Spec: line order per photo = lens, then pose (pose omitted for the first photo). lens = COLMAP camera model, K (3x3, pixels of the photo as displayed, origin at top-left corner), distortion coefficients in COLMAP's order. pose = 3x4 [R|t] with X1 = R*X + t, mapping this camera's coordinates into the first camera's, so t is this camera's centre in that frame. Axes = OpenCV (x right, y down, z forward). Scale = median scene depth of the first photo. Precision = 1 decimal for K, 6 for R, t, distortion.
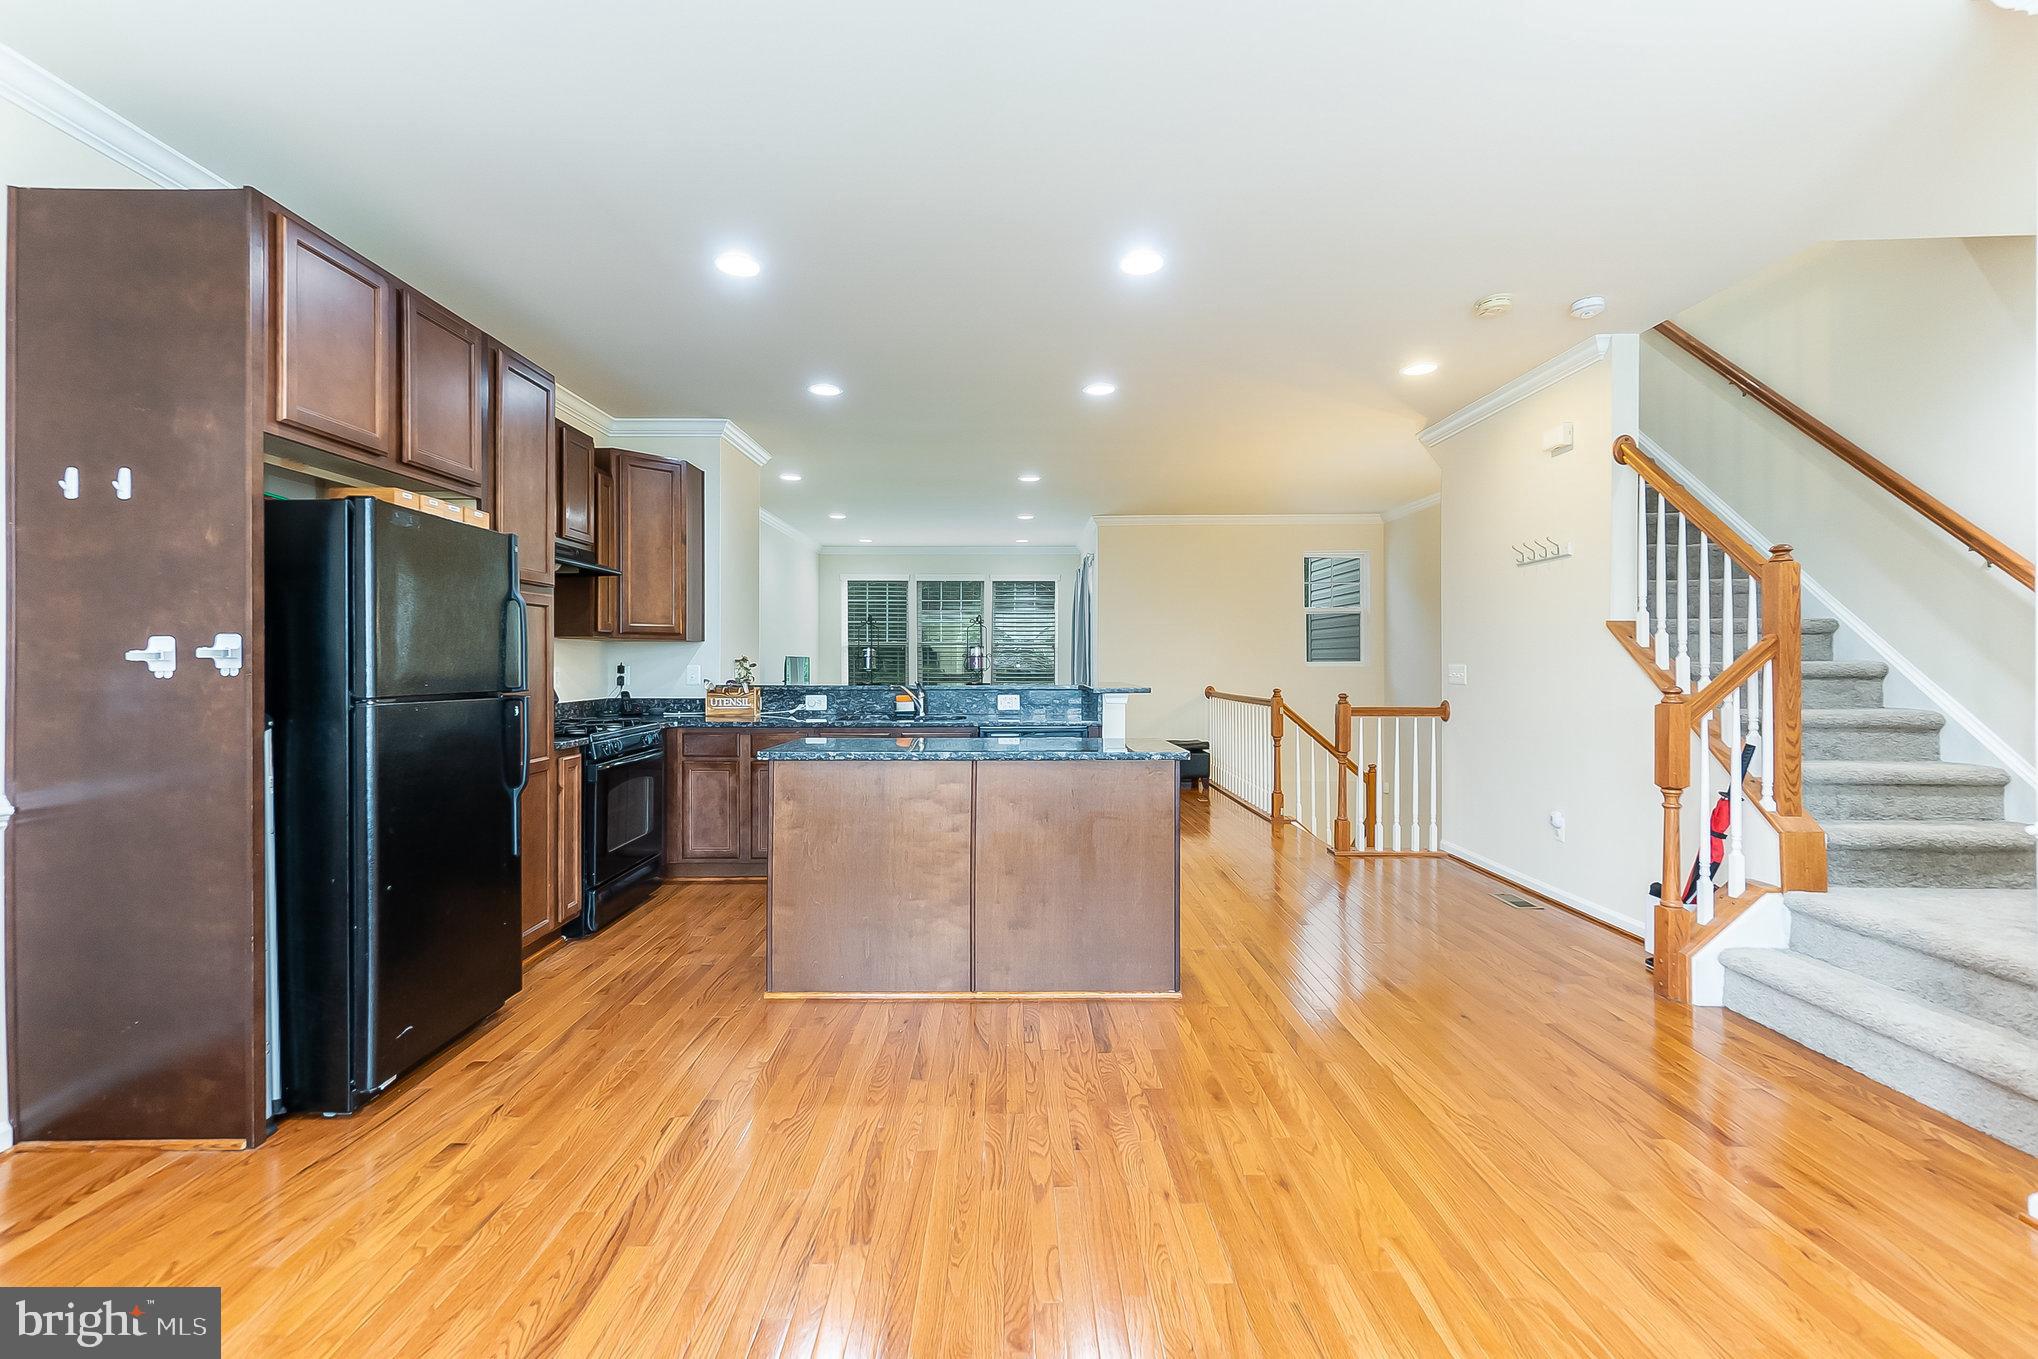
lens RADIAL K [[888.7, 0, 1013.3], [0, 888.7, 670.6], [0, 0, 1]] dist [0.001199, 0.000073]
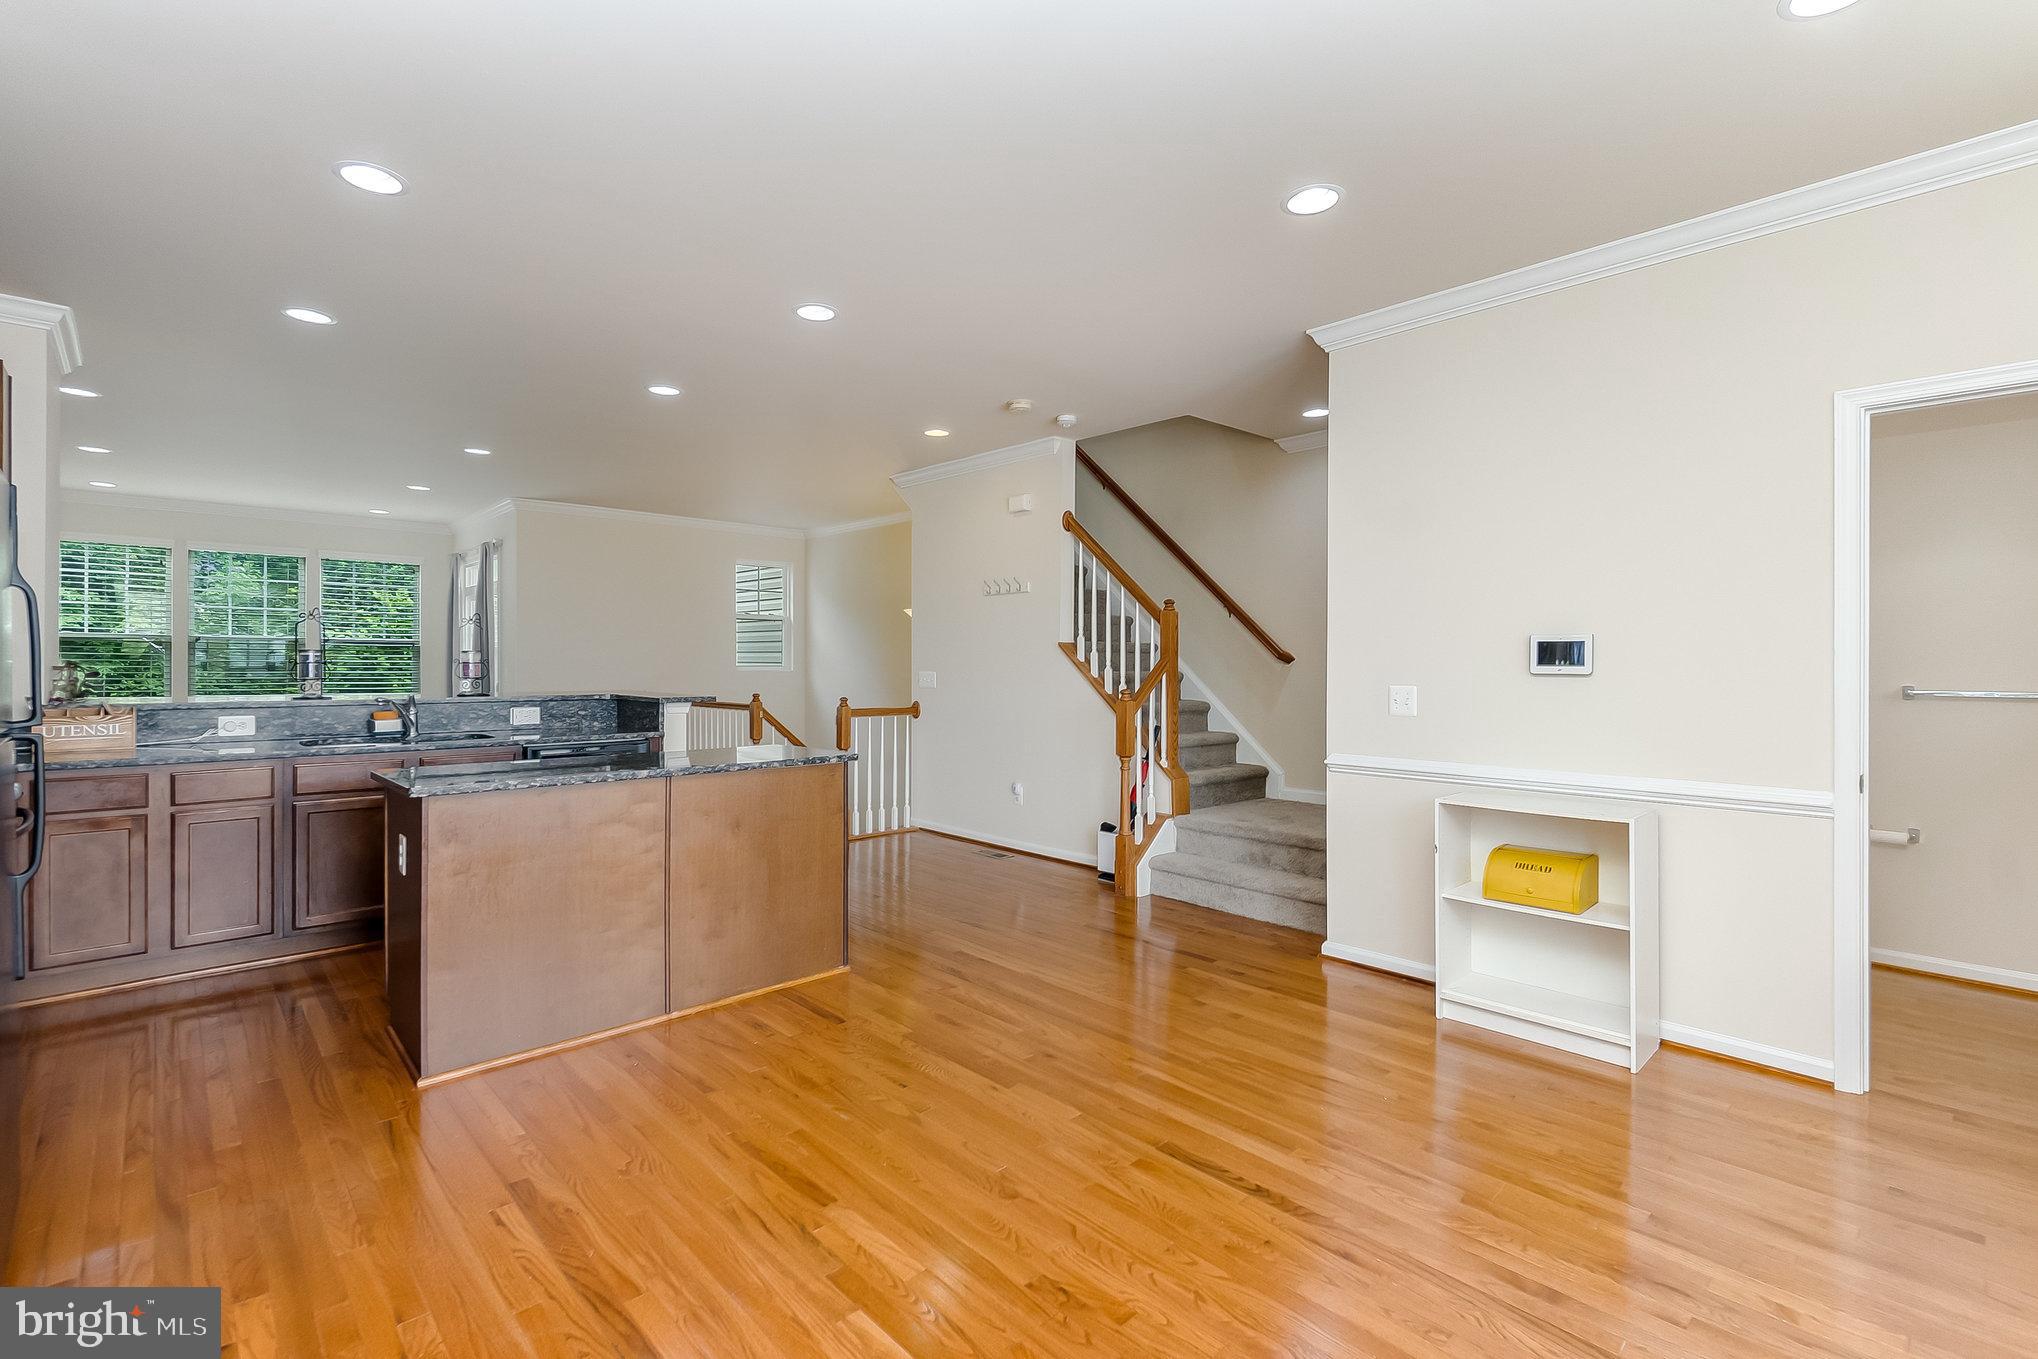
lens RADIAL K [[916.9, 0, 1041.1], [0, 916.9, 665.2], [0, 0, 1]] dist [-0.001026, 0.000046]
pose [[0.710757, 0.002413, 0.703433, -0.461764], [0.000068, 0.999994, -0.003499, -0.018380], [-0.703437, 0.002535, 0.710753, -0.007444]]
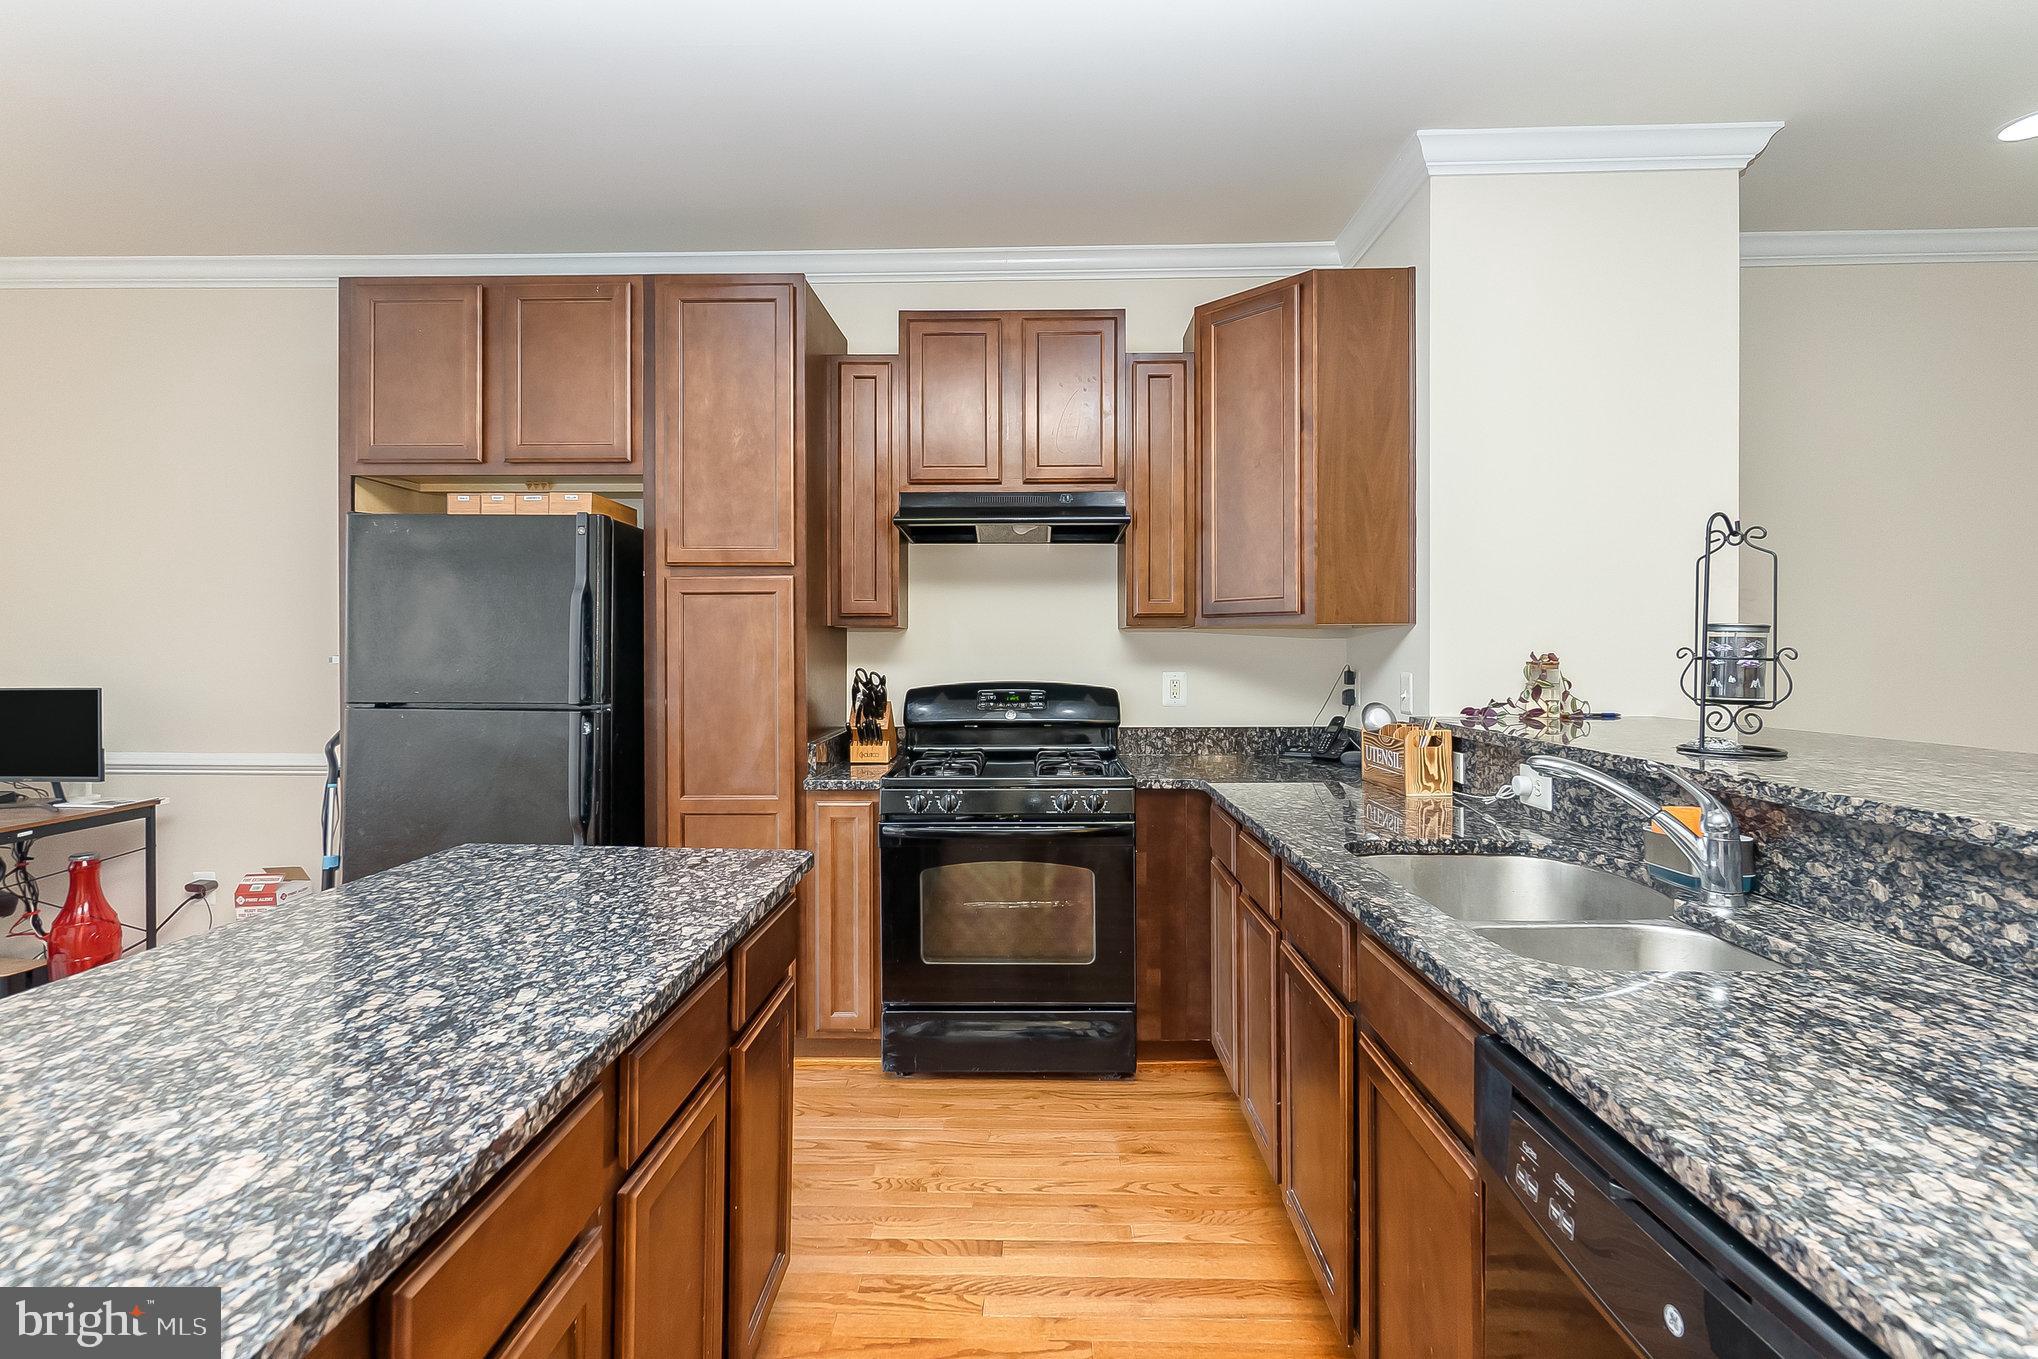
lens RADIAL K [[915.9, 0, 1010.8], [0, 915.9, 654.0], [0, 0, 1]] dist [0.000479, 0.000732]
pose [[-0.038728, 0.003769, -0.999243, 0.248737], [-0.006160, 0.999973, 0.004011, -0.028236], [0.999231, 0.006311, -0.038704, 1.314746]]
